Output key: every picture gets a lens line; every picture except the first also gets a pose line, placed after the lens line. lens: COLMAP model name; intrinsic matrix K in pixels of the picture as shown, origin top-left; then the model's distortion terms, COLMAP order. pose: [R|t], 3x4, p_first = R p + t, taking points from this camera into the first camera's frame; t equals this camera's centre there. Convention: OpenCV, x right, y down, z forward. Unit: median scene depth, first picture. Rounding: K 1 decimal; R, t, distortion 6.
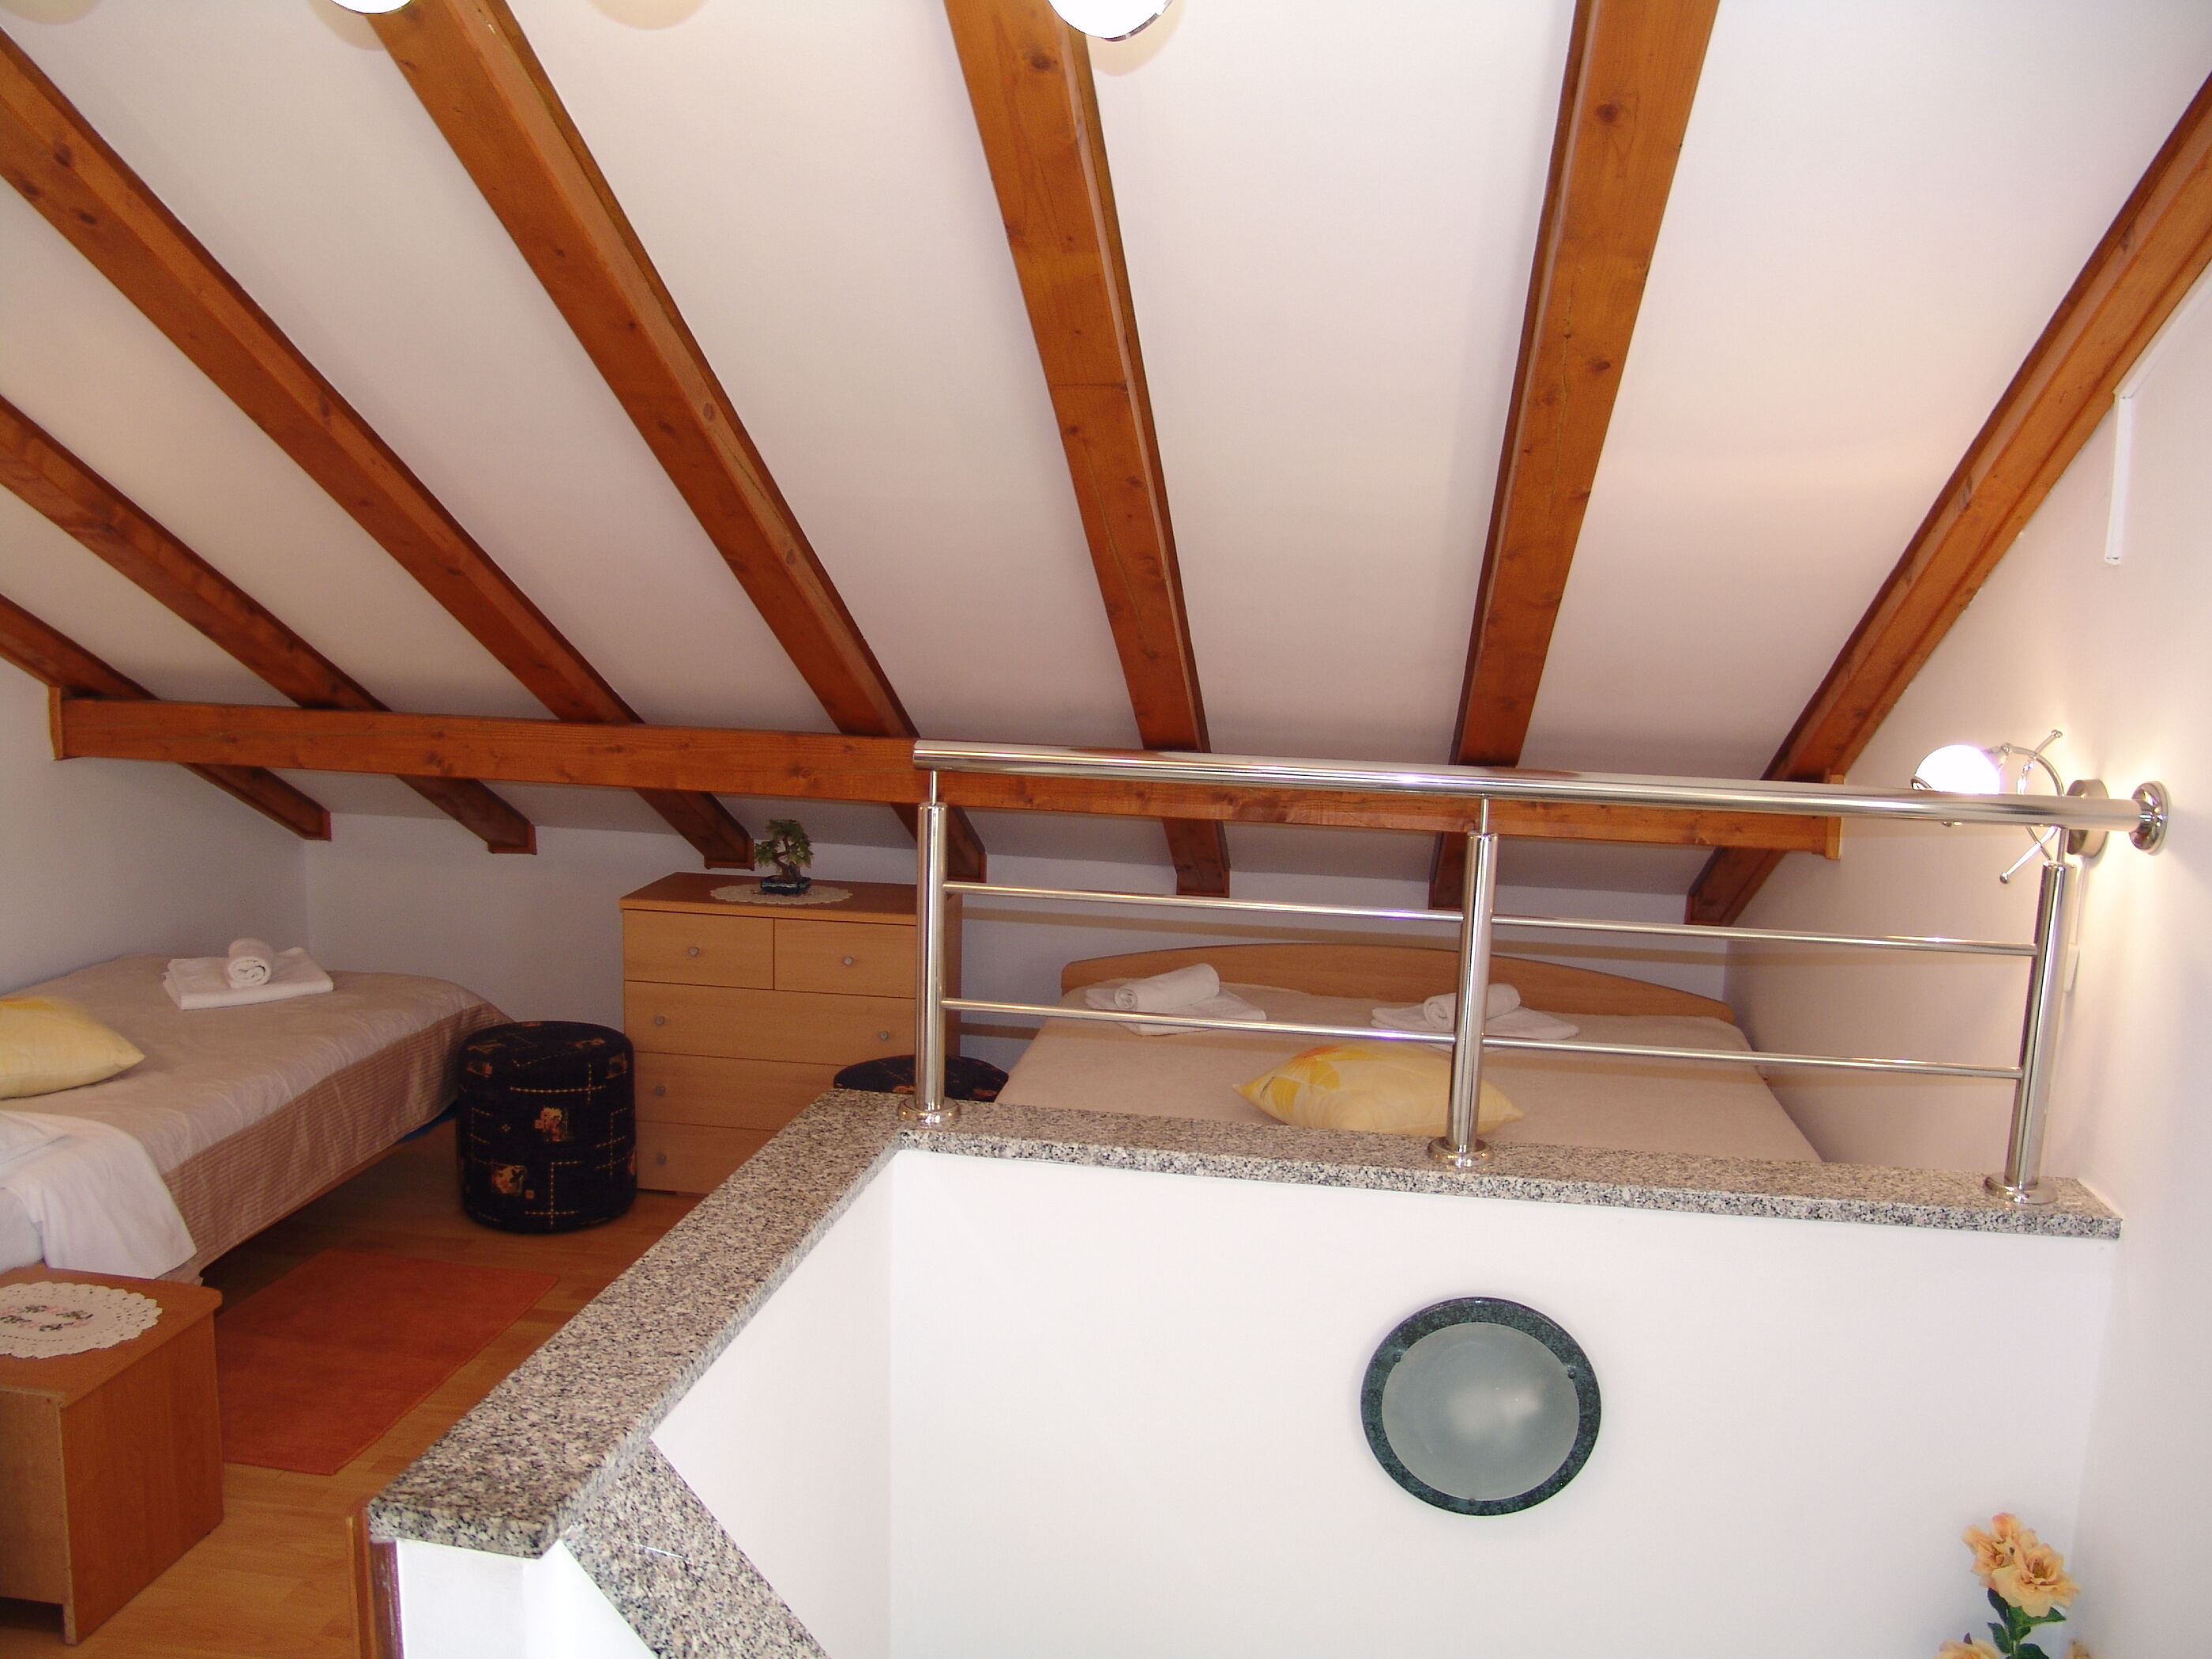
lens RADIAL K [[1840.3, 0, 1115.0], [0, 1840.3, 825.6], [0, 0, 1]] dist [-0.163683, 0.135143]
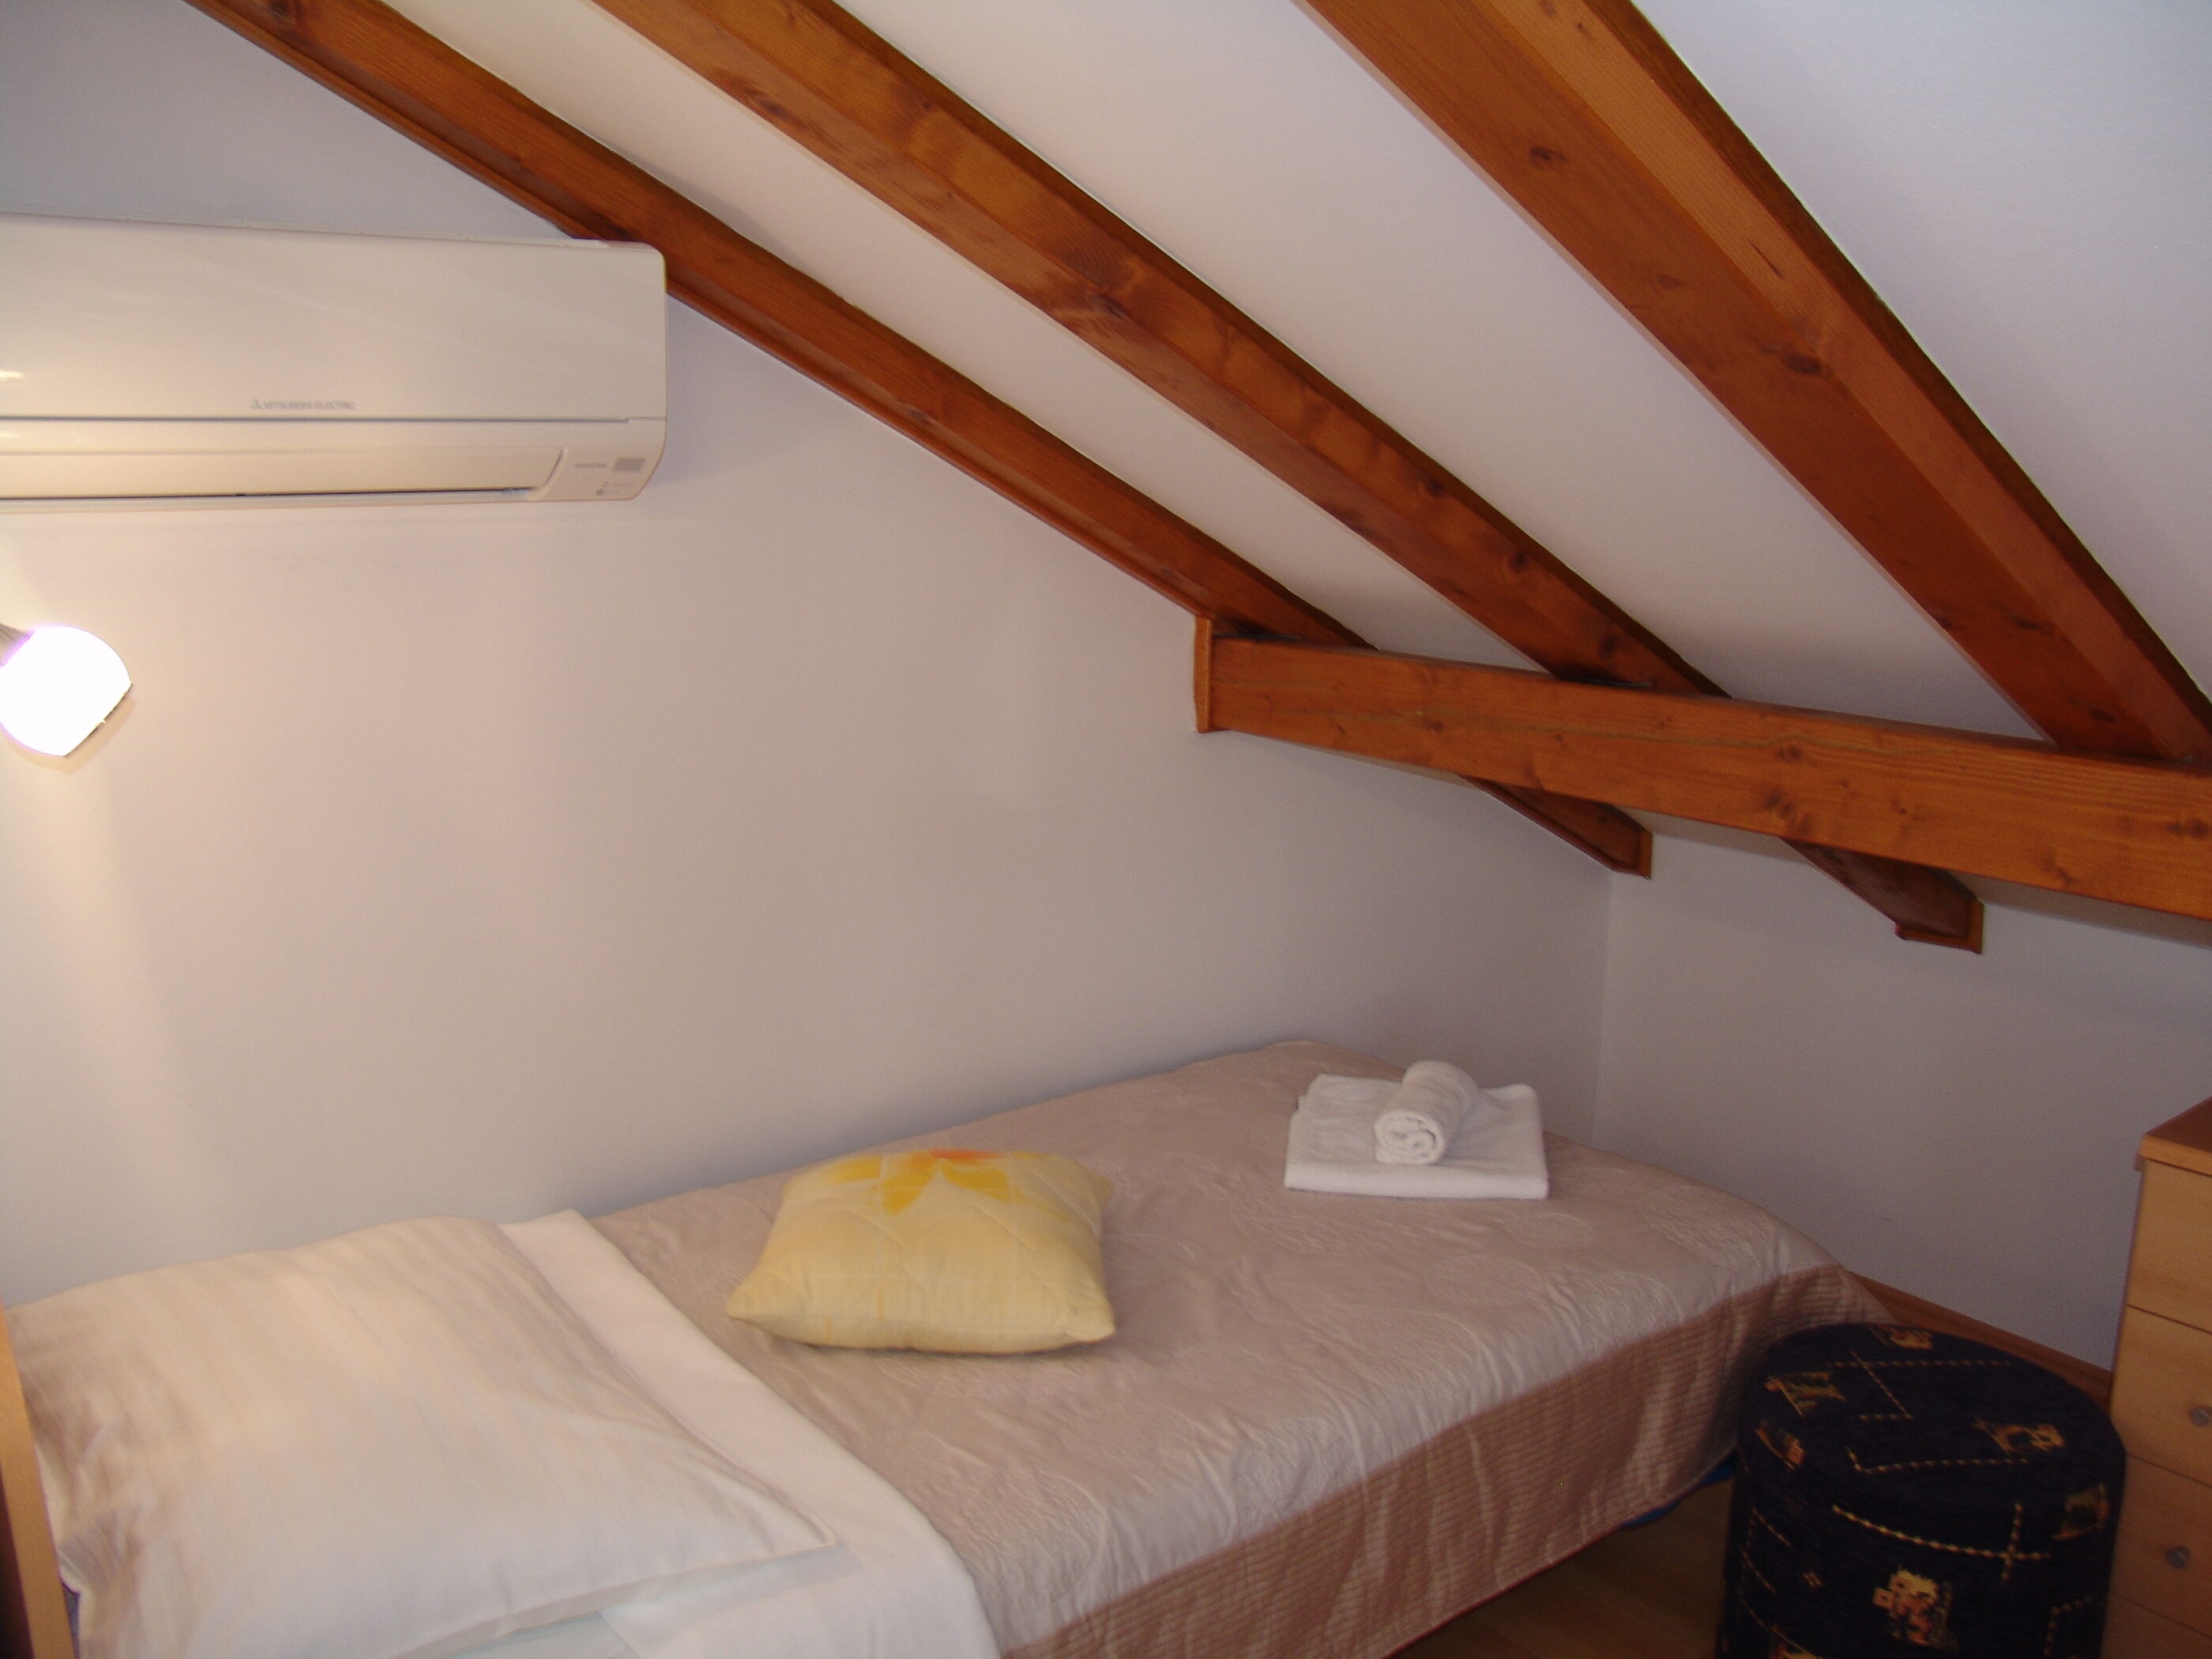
lens RADIAL K [[1840.3, 0, 1058.6], [0, 1840.3, 840.9], [0, 0, 1]] dist [-0.163683, 0.135143]
pose [[0.691463, 0.118205, -0.712676, -0.163611], [-0.090359, 0.992927, 0.077017, -0.046803], [0.716739, 0.011143, 0.697253, 0.522334]]
